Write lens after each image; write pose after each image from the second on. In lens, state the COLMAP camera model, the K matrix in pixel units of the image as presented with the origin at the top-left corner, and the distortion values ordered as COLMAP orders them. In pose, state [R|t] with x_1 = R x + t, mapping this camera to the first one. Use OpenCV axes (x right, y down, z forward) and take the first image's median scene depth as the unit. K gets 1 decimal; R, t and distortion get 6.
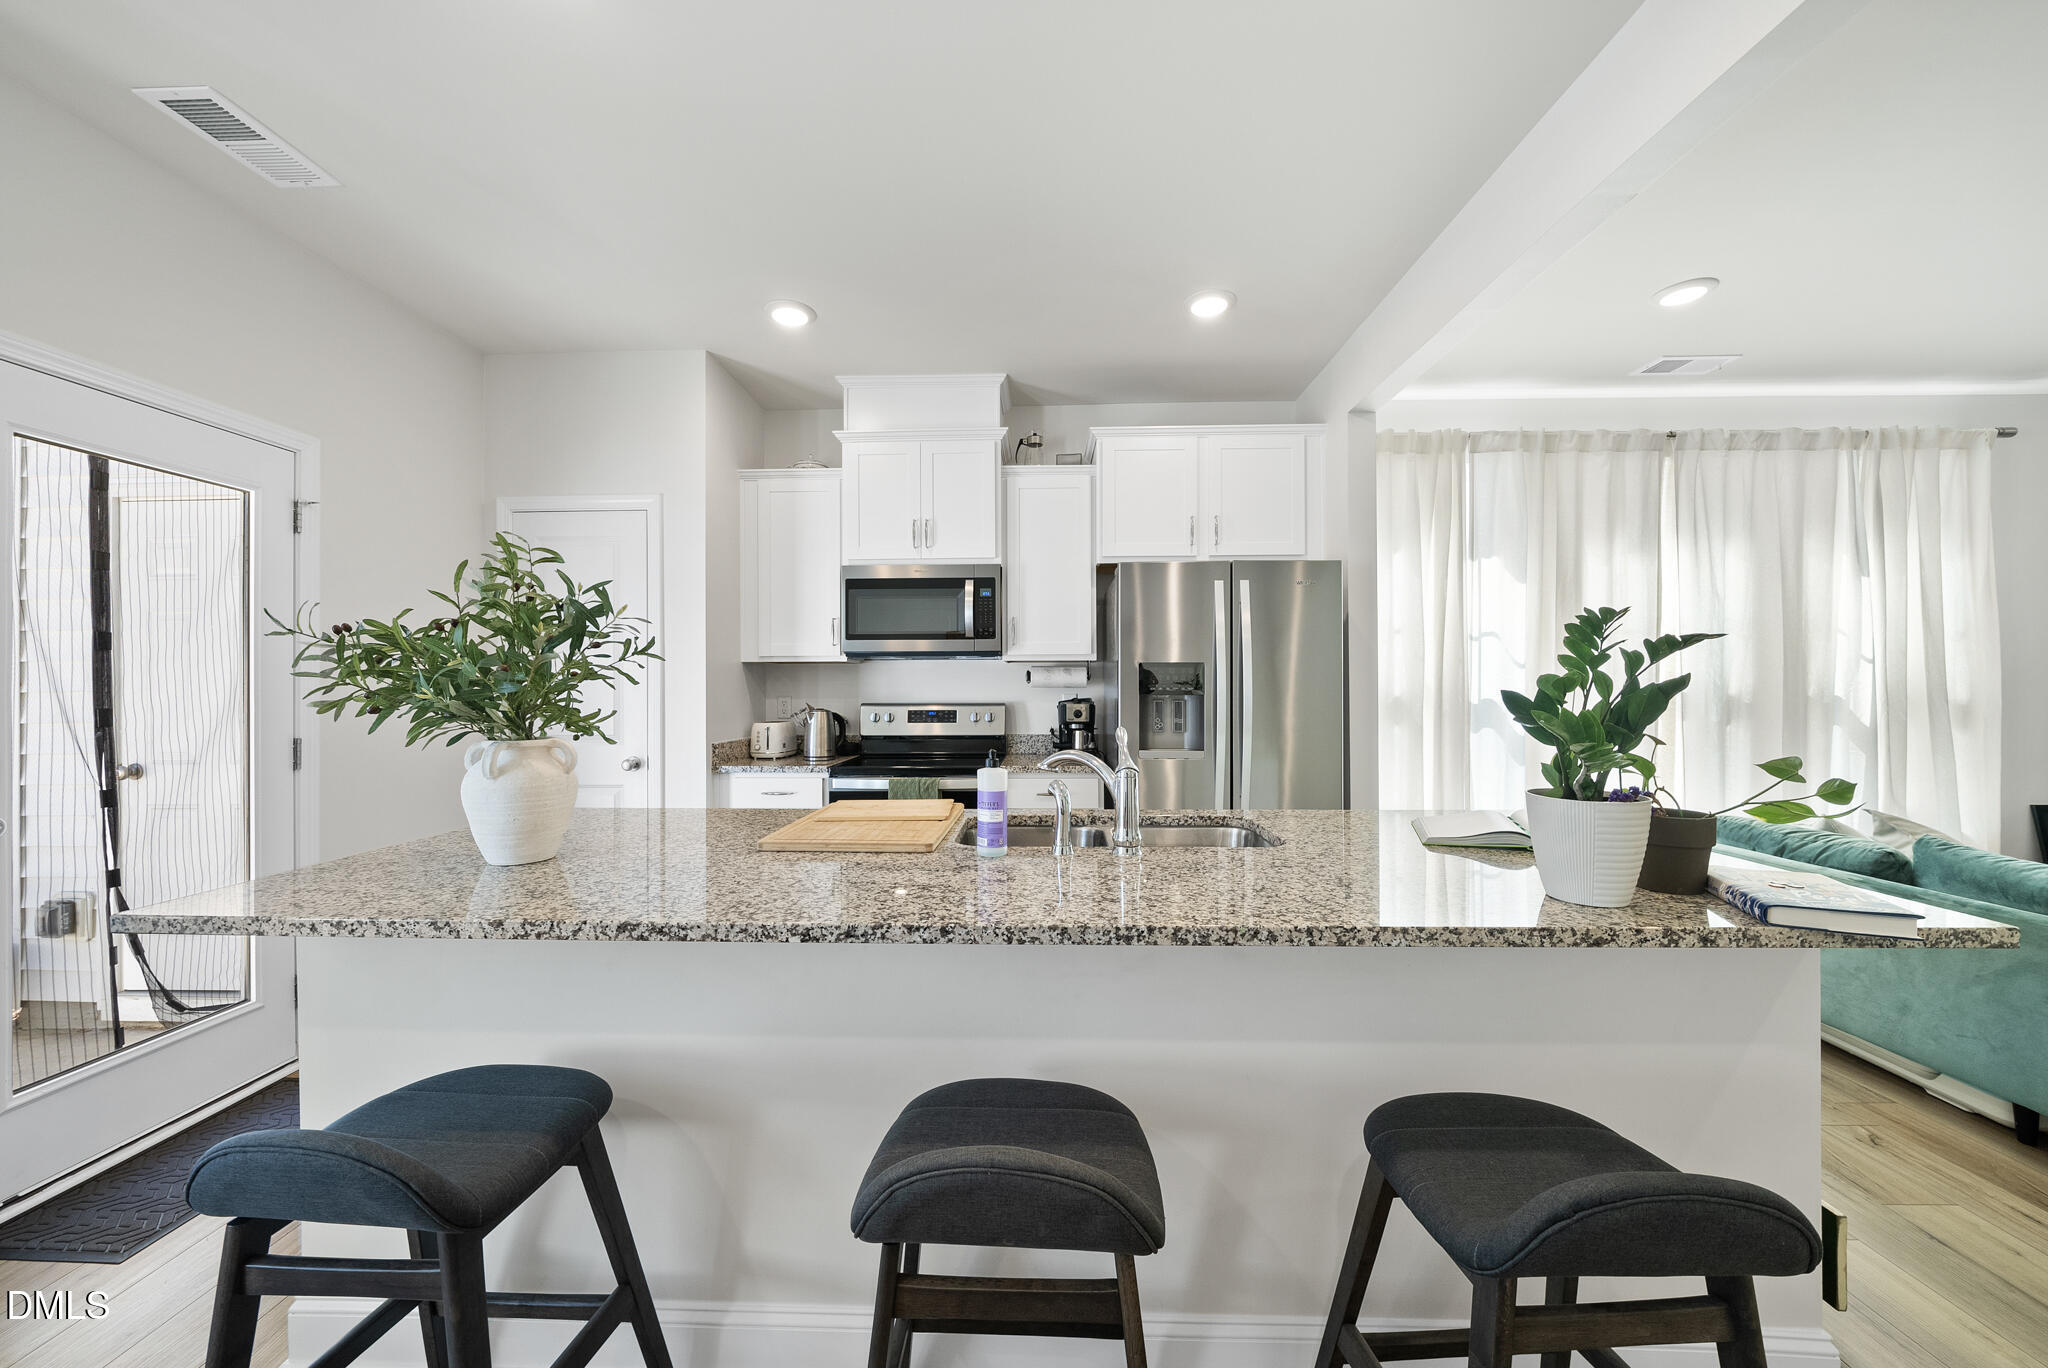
lens RADIAL K [[728.2, 0, 1023.4], [0, 728.2, 685.7], [0, 0, 1]] dist [-0.006754, 0.000098]
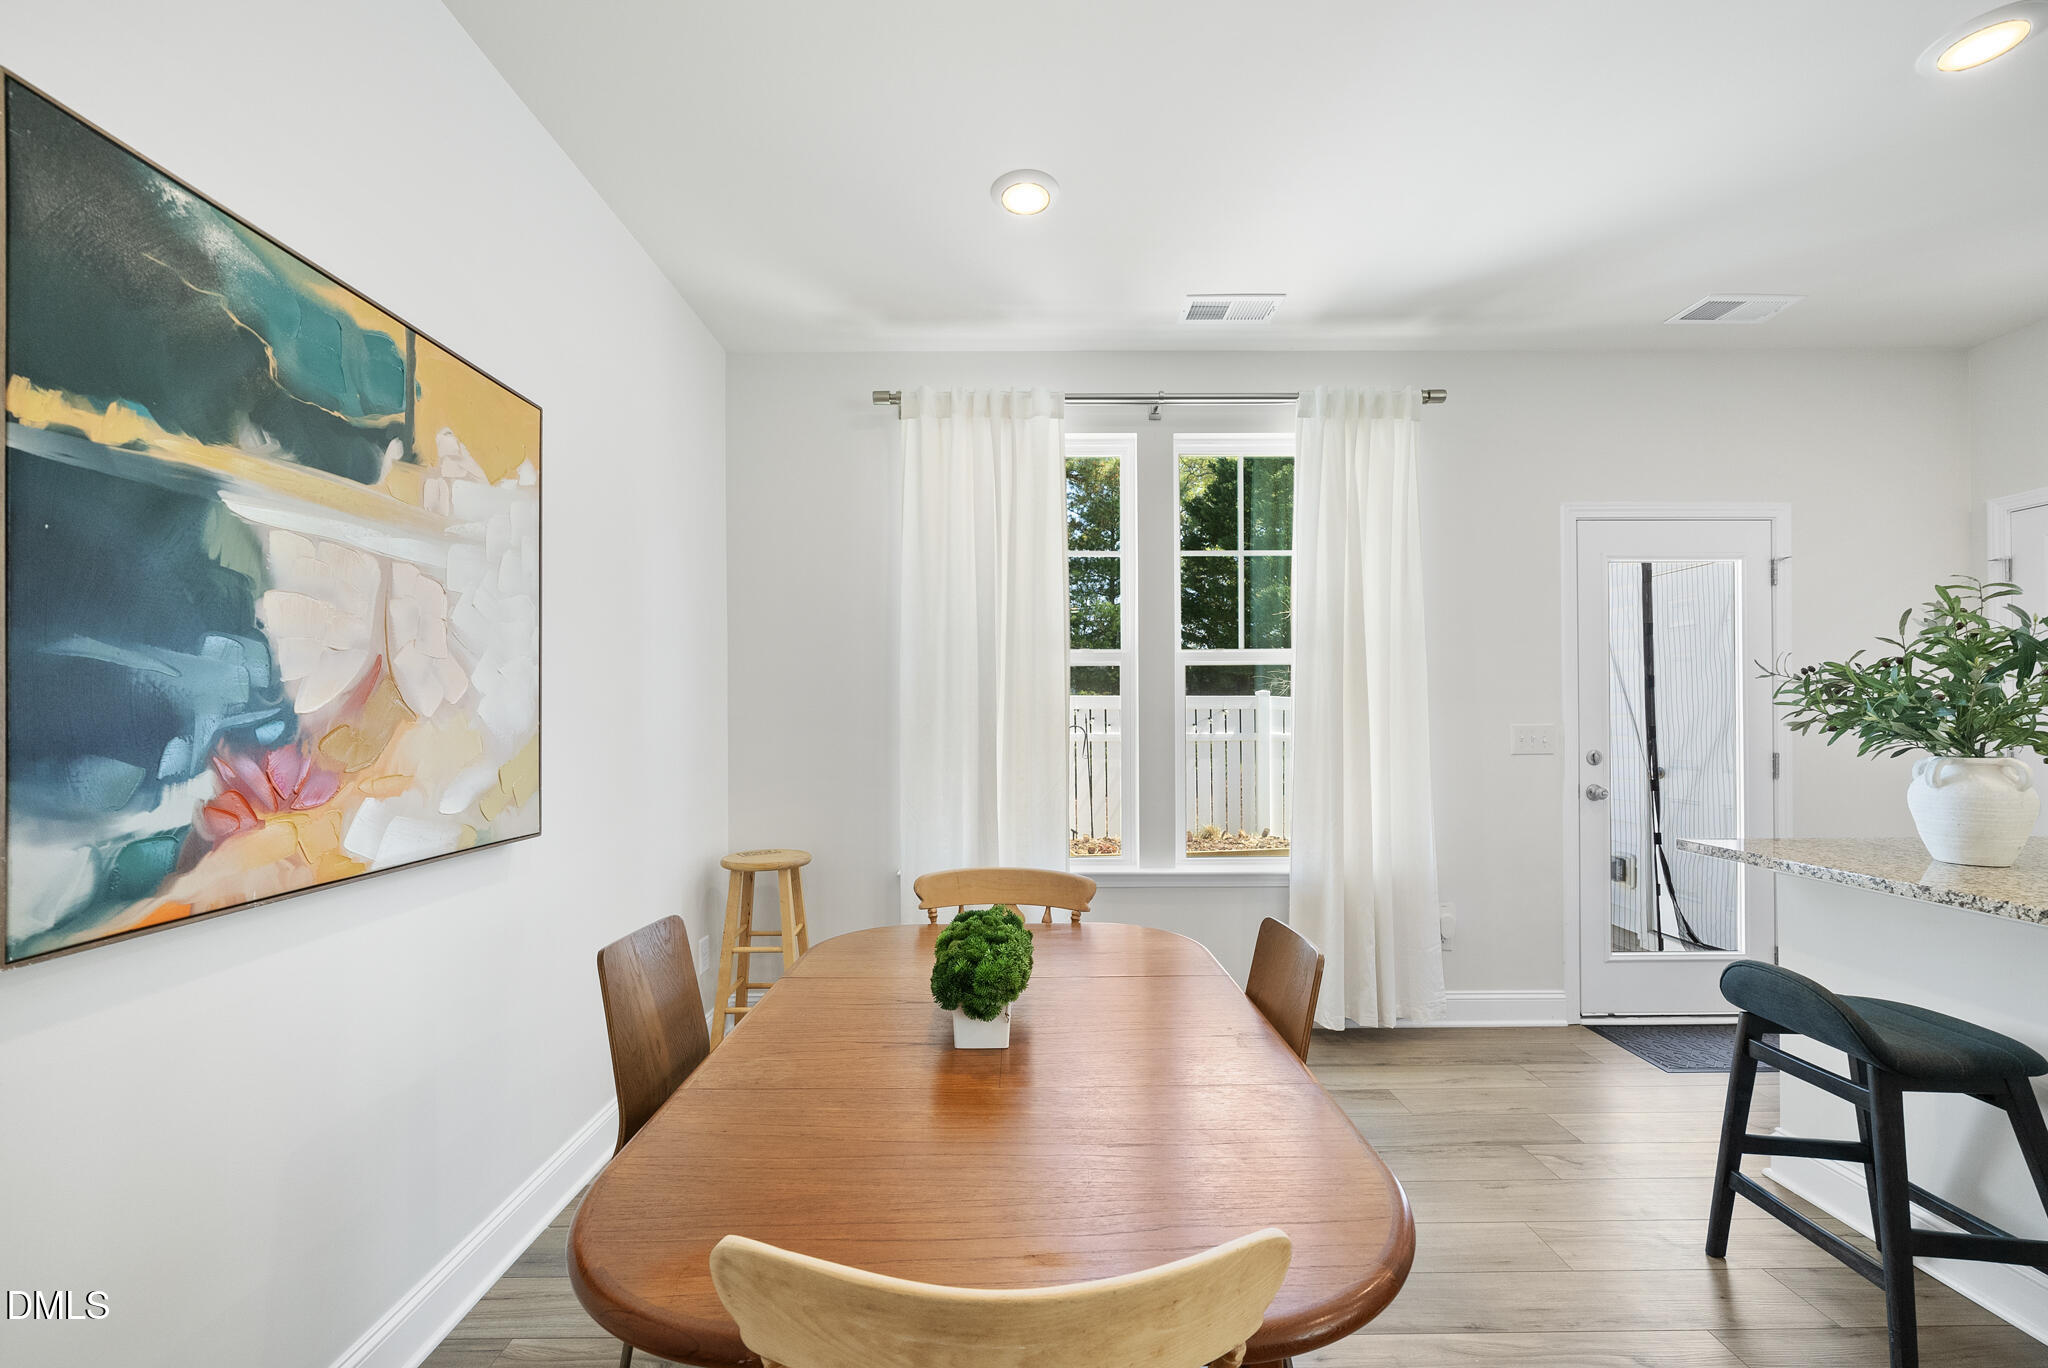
lens RADIAL K [[809.9, 0, 1017.4], [0, 809.9, 713.4], [0, 0, 1]] dist [-0.000272, 0.000343]
pose [[0.032614, -0.000642, -0.999468, 0.295220], [0.009380, 0.999956, -0.000336, -0.004782], [0.999424, -0.009364, 0.032618, -0.297806]]
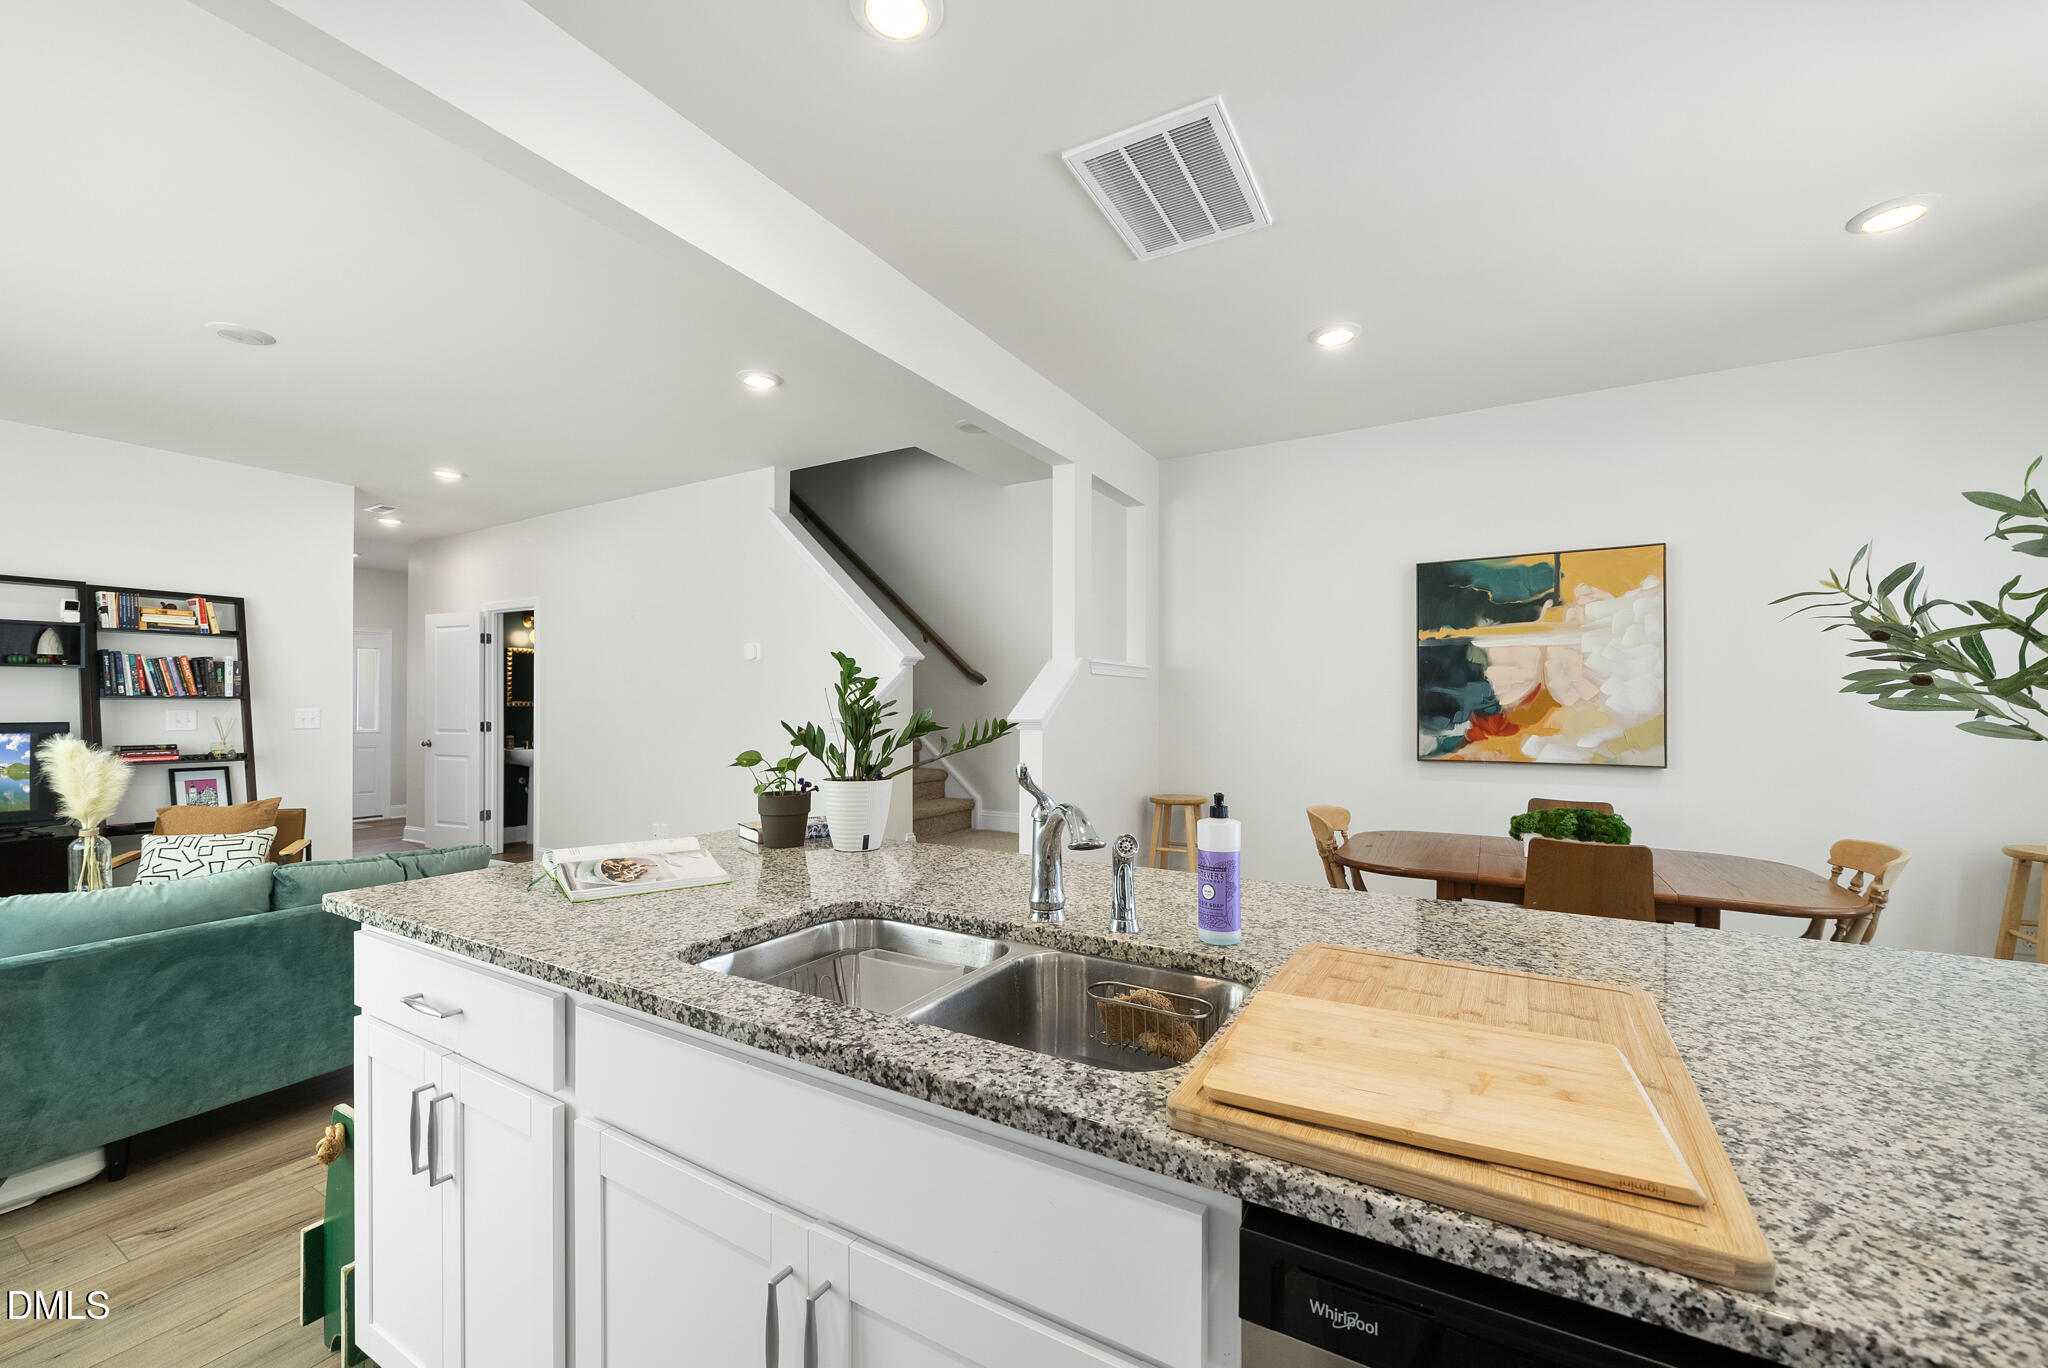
lens RADIAL K [[809.9, 0, 1017.4], [0, 809.9, 713.4], [0, 0, 1]] dist [-0.000272, 0.000343]
pose [[-0.874276, -0.001788, 0.485425, -0.146365], [-0.000822, 0.999997, 0.002203, 0.004569], [-0.485428, 0.001527, -0.874275, 1.031226]]
